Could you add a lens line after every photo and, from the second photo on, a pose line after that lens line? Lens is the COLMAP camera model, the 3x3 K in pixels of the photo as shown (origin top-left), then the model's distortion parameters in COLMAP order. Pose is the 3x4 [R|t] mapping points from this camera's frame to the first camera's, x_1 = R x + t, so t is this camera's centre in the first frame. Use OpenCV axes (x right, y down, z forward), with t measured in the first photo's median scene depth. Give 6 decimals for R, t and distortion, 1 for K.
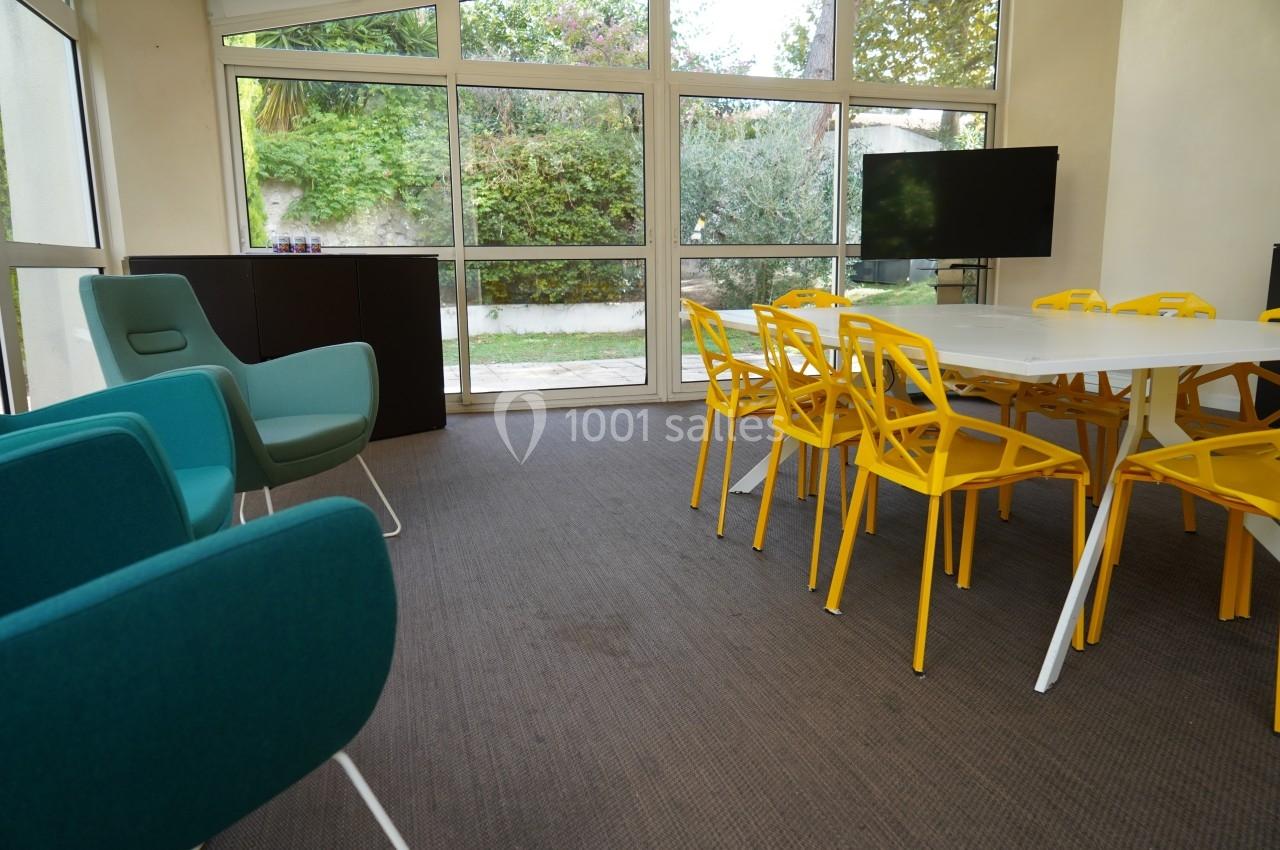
lens RADIAL K [[972.1, 0, 640.0], [0, 972.1, 425.0], [0, 0, 1]] dist [-0.025386, 0.043186]
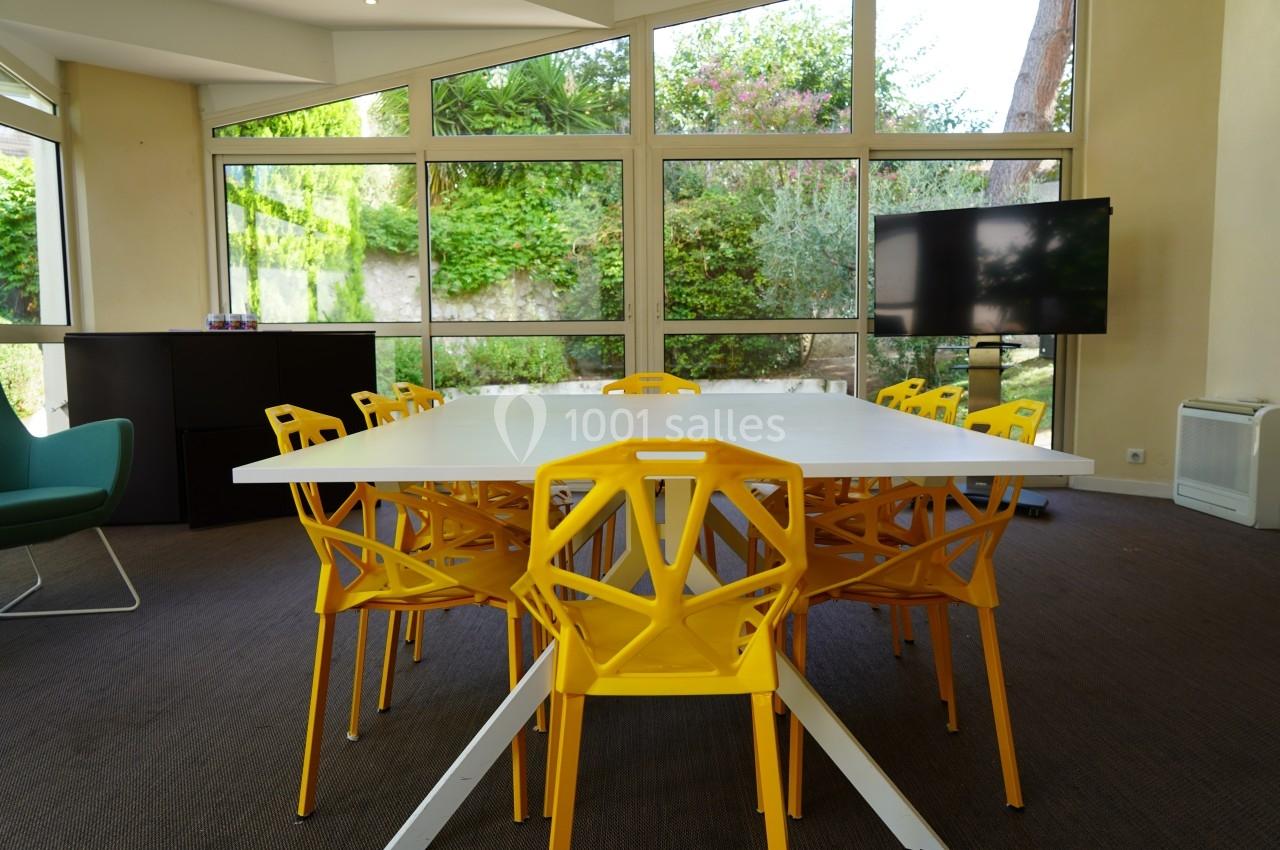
lens RADIAL K [[1062.7, 0, 642.8], [0, 1062.7, 409.7], [0, 0, 1]] dist [0.009584, 0.017903]
pose [[0.943465, 0.027525, -0.330328, 0.213648], [-0.057367, 0.995067, -0.080932, -0.012051], [0.326471, 0.095306, 0.940390, 0.038041]]
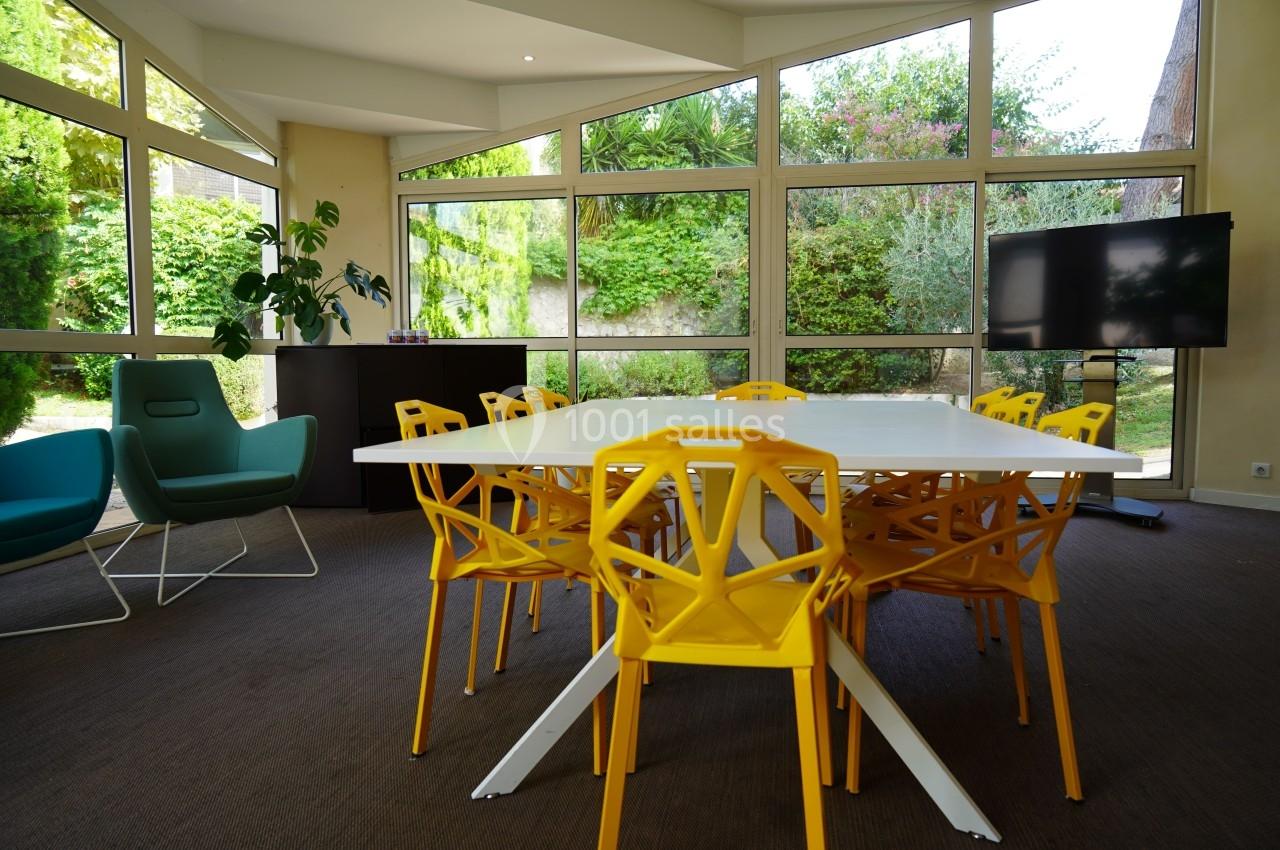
lens RADIAL K [[964.0, 0, 617.7], [0, 964.0, 413.0], [0, 0, 1]] dist [-0.005499, 0.007312]
pose [[0.866635, 0.036566, -0.497601, 0.232161], [-0.086888, 0.993133, -0.078347, -0.009138], [0.491318, 0.111133, 0.863861, 0.046784]]
